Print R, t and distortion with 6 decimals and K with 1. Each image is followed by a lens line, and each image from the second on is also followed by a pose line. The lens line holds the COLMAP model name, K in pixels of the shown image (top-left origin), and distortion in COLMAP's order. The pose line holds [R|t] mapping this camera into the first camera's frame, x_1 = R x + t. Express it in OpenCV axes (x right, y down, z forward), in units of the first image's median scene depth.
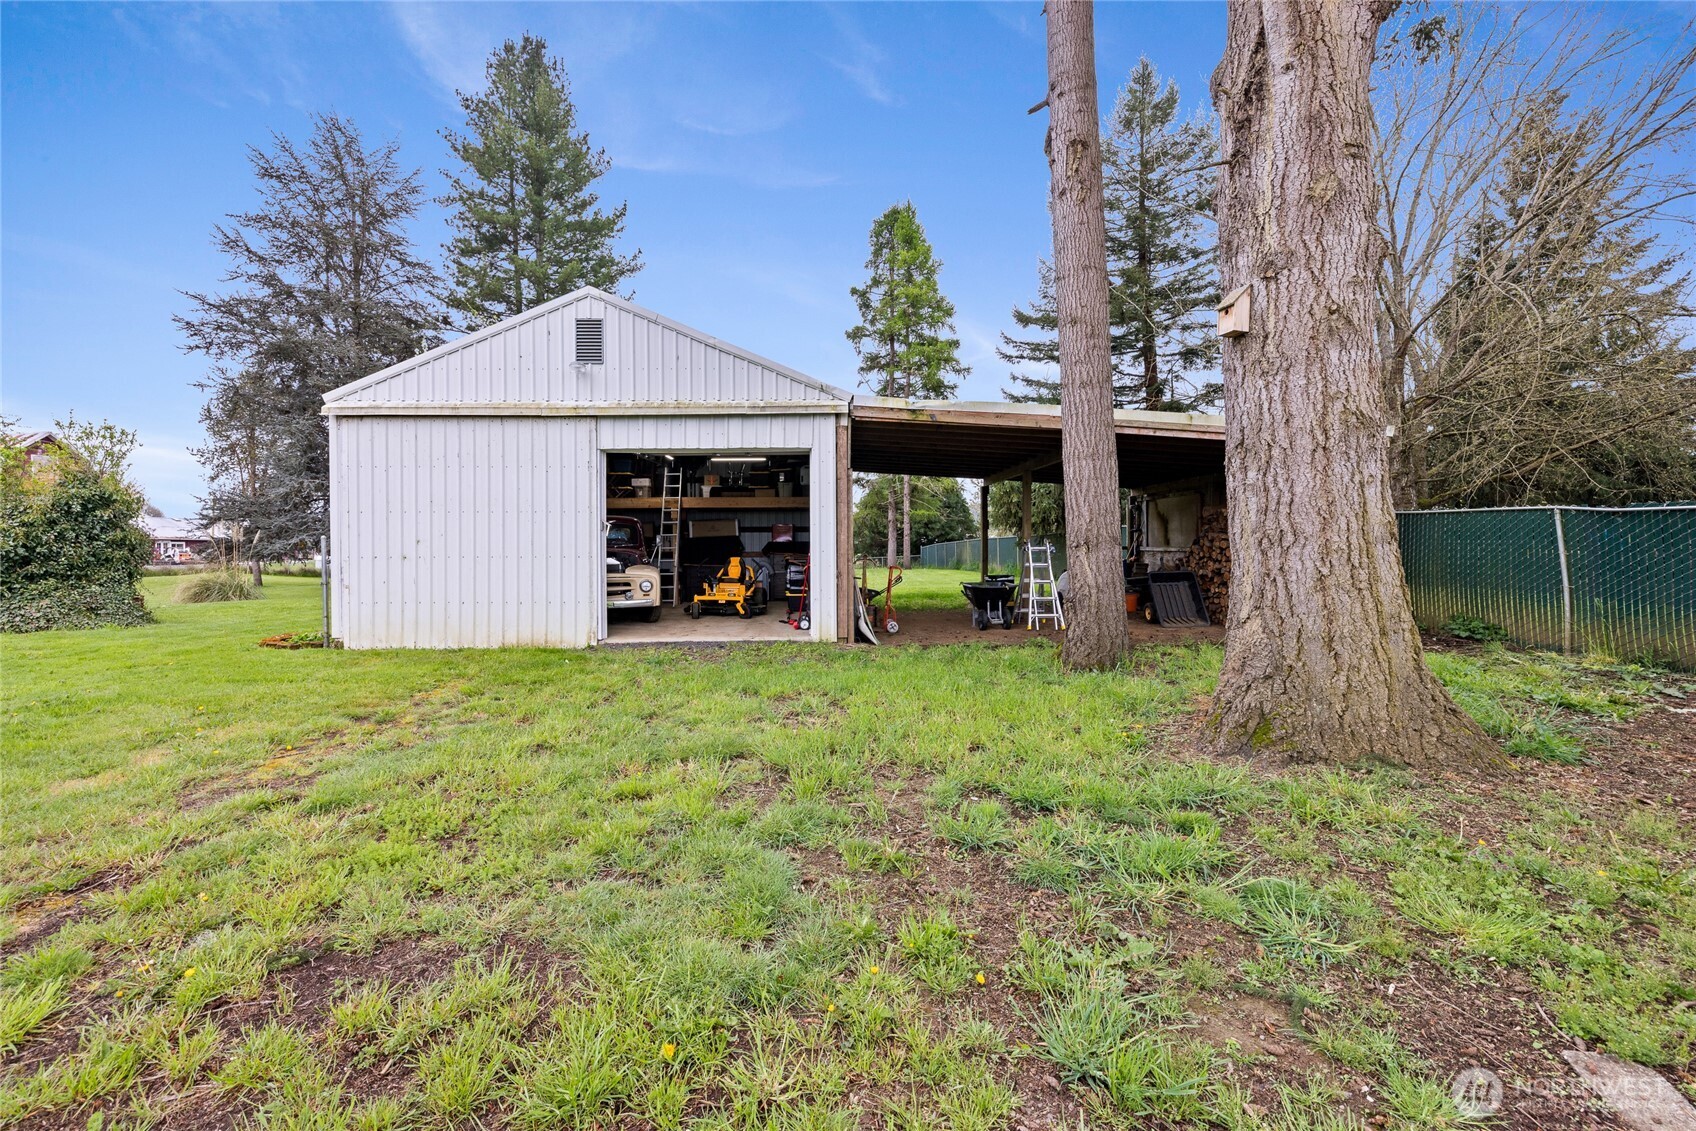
lens RADIAL K [[740.8, 0, 847.8], [0, 740.8, 547.4], [0, 0, 1]] dist [0.002076, 0.000503]
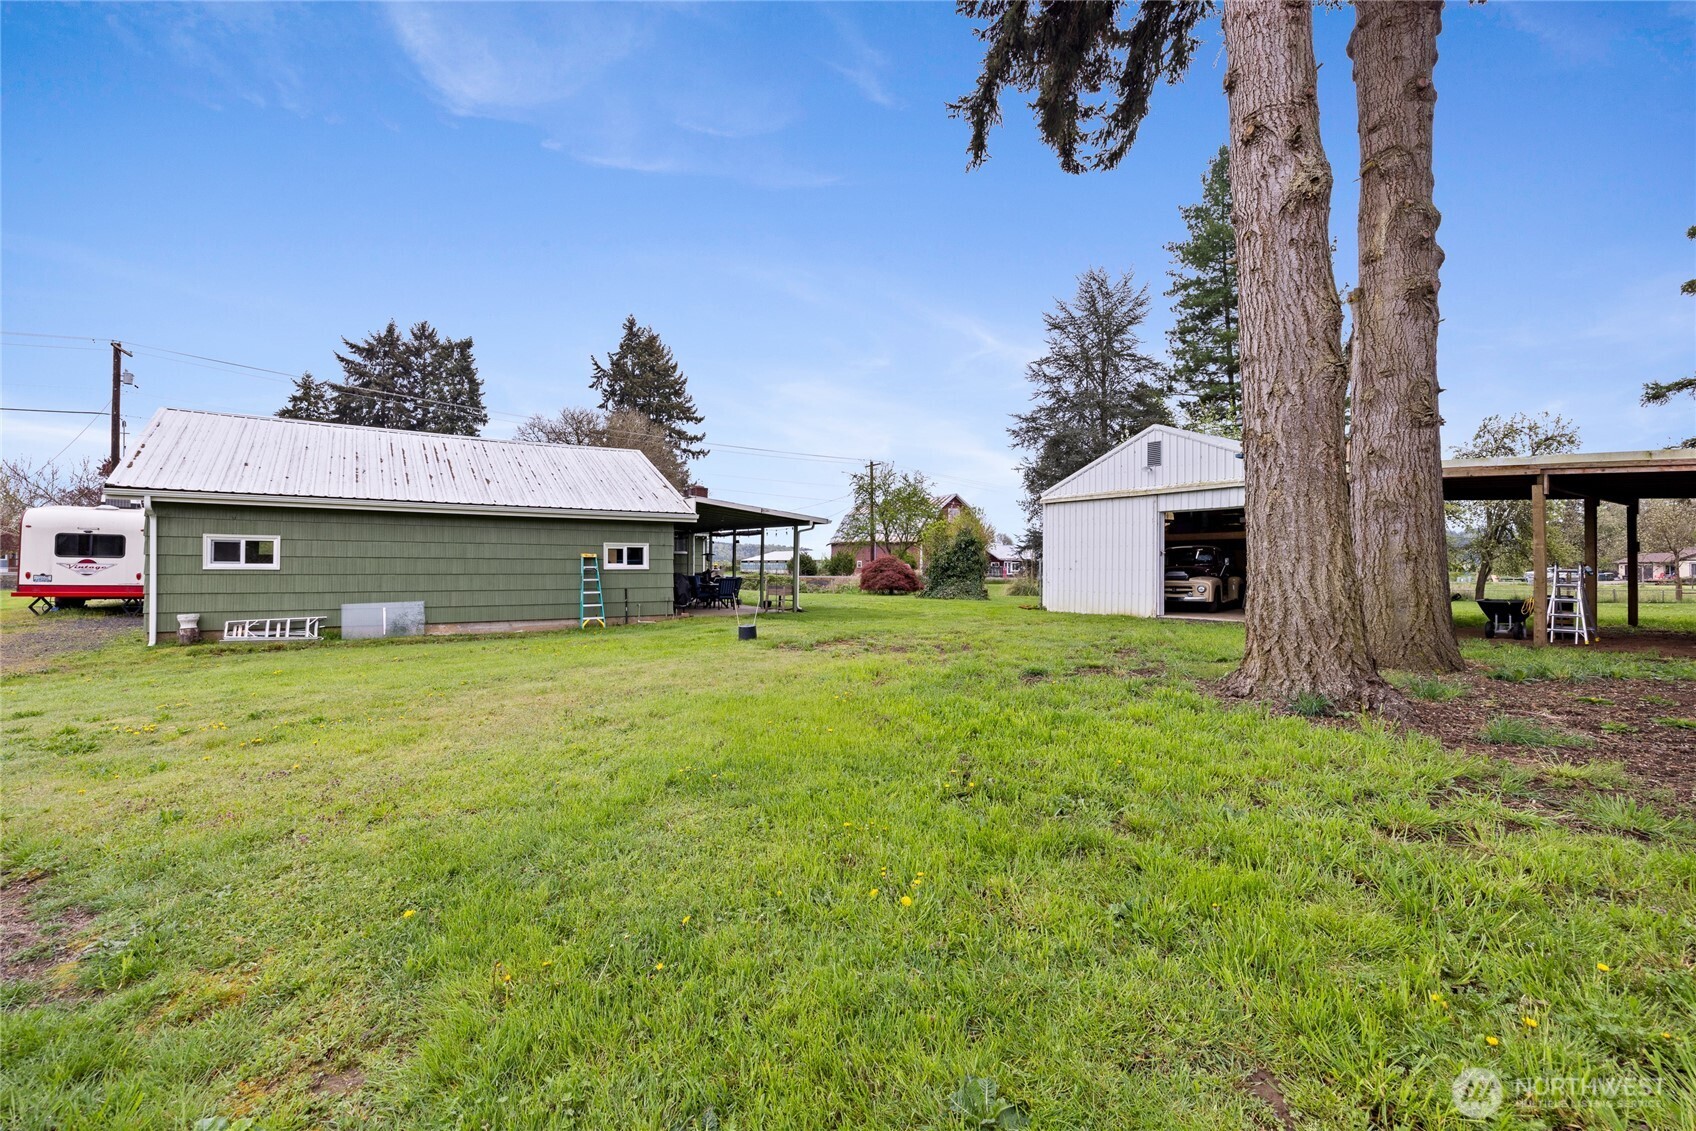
lens RADIAL K [[736.4, 0, 848.0], [0, 736.4, 565.5], [0, 0, 1]] dist [-0.000240, -0.000028]
pose [[0.567543, 0.008417, -0.823301, 0.332231], [-0.011864, 0.999928, 0.002044, 0.003143], [0.823258, 0.008607, 0.567602, -0.305012]]
